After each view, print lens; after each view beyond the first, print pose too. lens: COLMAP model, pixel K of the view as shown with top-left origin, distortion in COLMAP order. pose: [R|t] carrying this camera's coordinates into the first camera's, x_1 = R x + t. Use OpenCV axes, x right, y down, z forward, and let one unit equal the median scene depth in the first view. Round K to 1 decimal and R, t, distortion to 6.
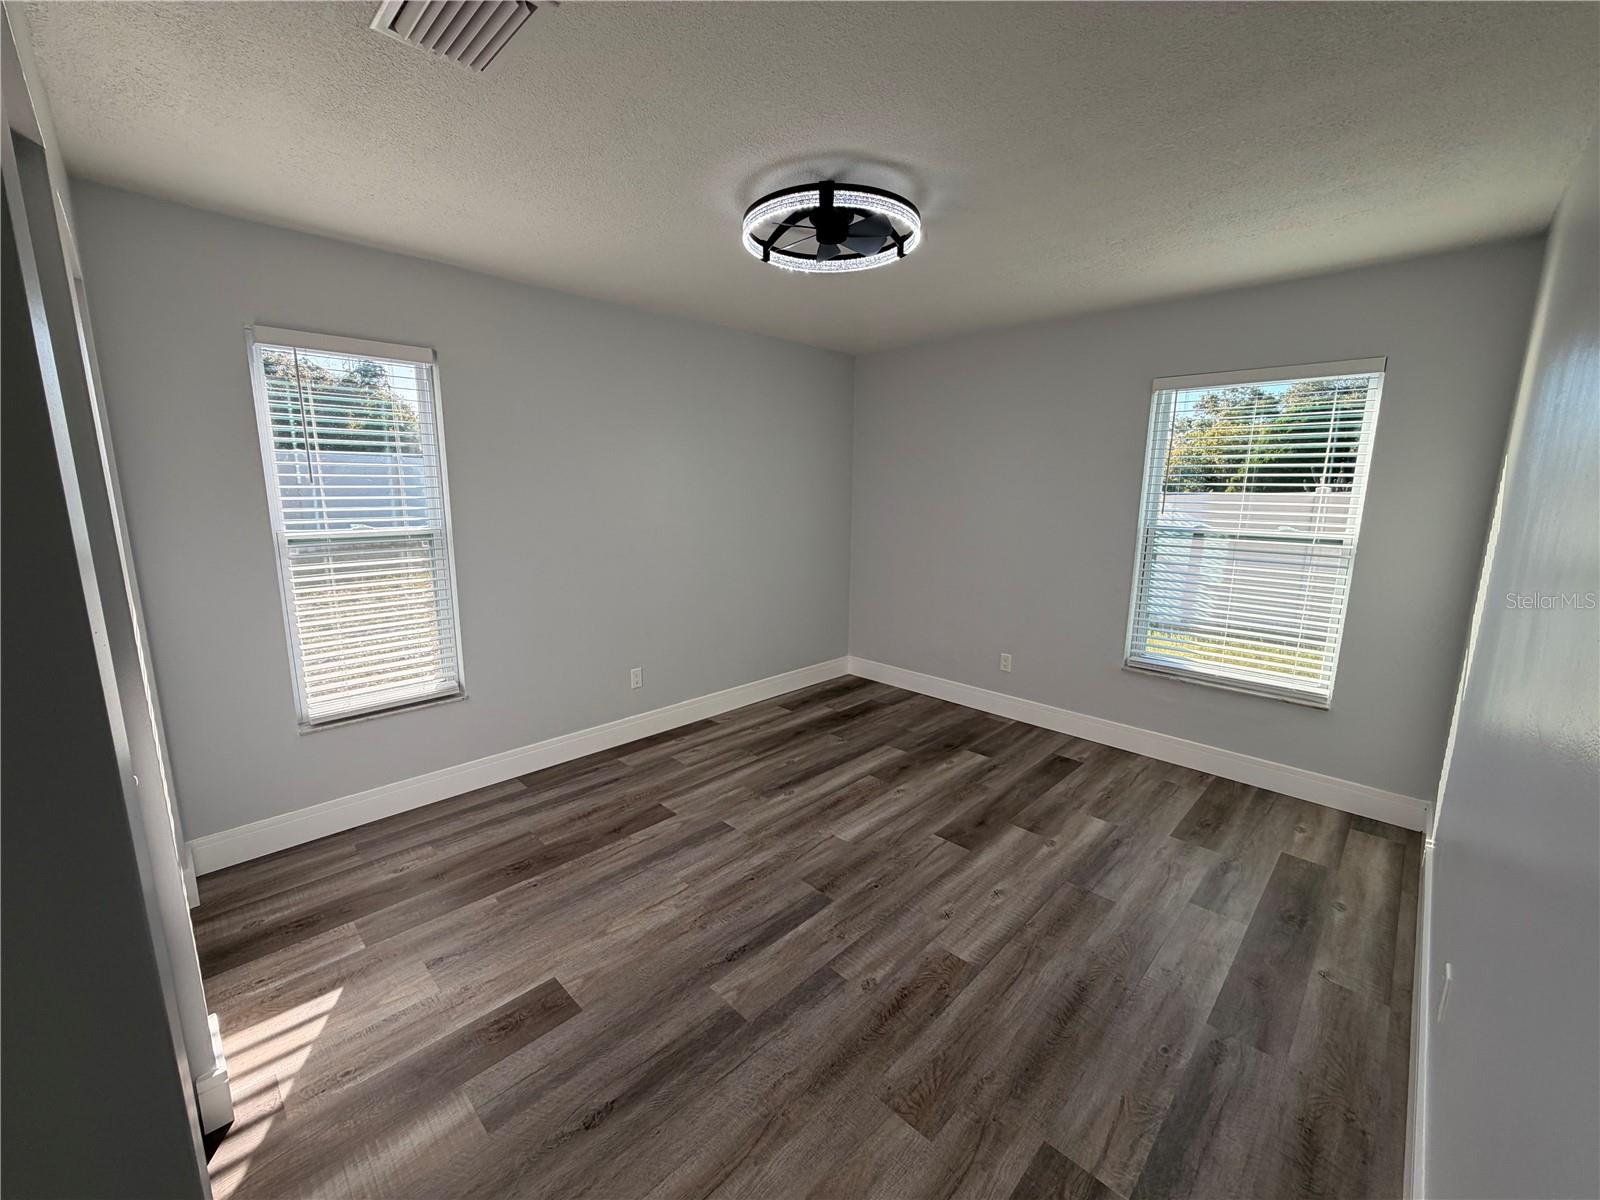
lens RADIAL K [[636.9, 0, 793.9], [0, 636.9, 599.7], [0, 0, 1]] dist [-0.000773, 0.000818]
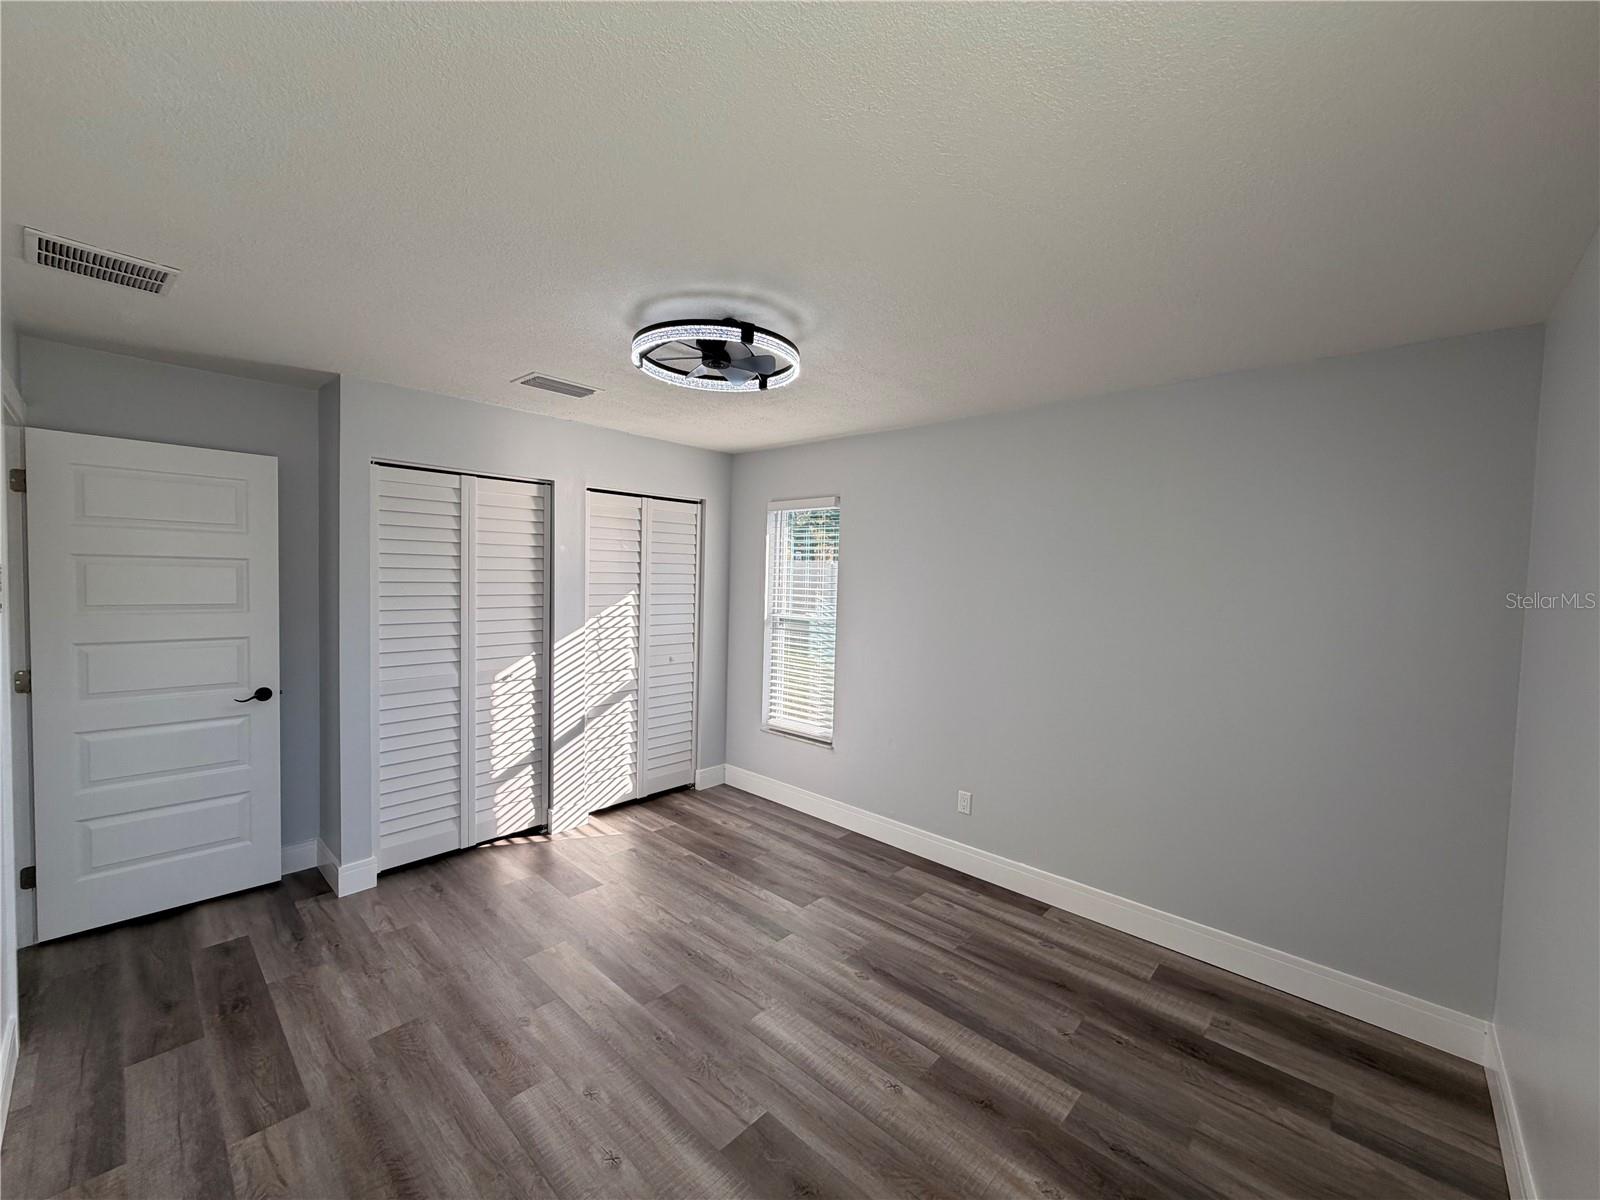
lens RADIAL K [[636.9, 0, 794.3], [0, 636.9, 601.4], [0, 0, 1]] dist [-0.000773, 0.000818]
pose [[0.034174, 0.036091, -0.998764, 0.844321], [-0.203980, 0.978564, 0.028381, -0.176376], [0.978378, 0.202758, 0.040803, 0.865915]]
